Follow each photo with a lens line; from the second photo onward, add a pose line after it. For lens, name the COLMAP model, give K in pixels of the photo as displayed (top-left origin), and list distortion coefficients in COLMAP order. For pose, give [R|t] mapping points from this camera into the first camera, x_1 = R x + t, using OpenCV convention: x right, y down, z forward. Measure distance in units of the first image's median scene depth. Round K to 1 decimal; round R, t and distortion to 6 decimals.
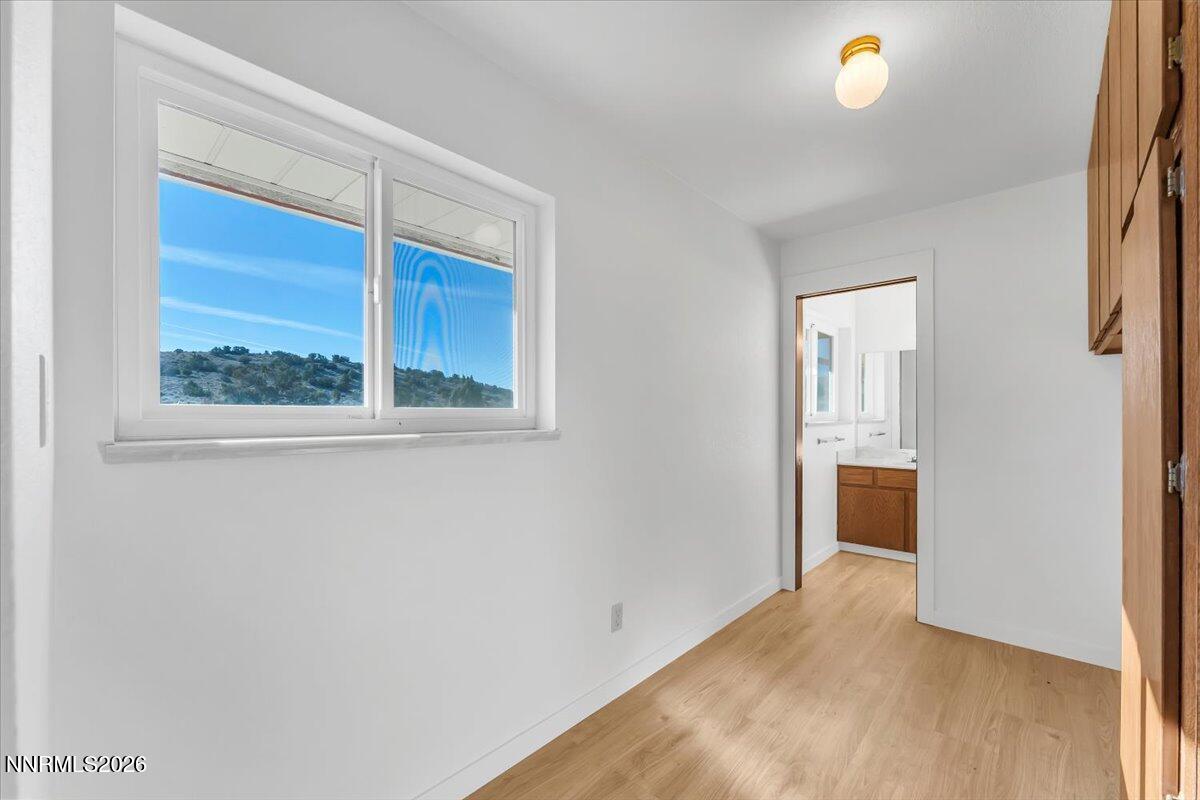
lens RADIAL K [[487.3, 0, 601.9], [0, 487.3, 408.8], [0, 0, 1]] dist [0.007734, 0.000038]
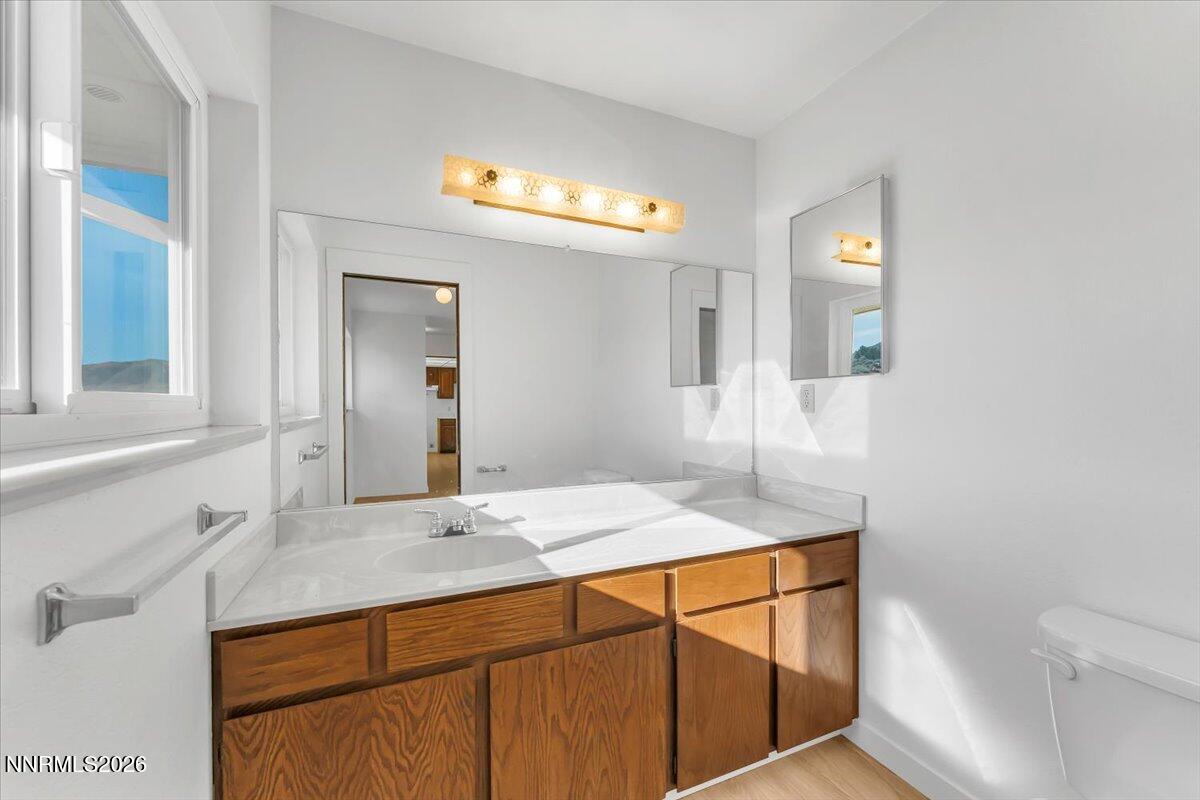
lens RADIAL K [[487.3, 0, 601.9], [0, 487.3, 408.8], [0, 0, 1]] dist [0.007734, 0.000038]
pose [[0.410511, -0.004146, 0.911846, 0.354519], [-0.007755, 0.999938, 0.008038, 0.010417], [-0.911822, -0.010371, 0.410454, 0.750516]]
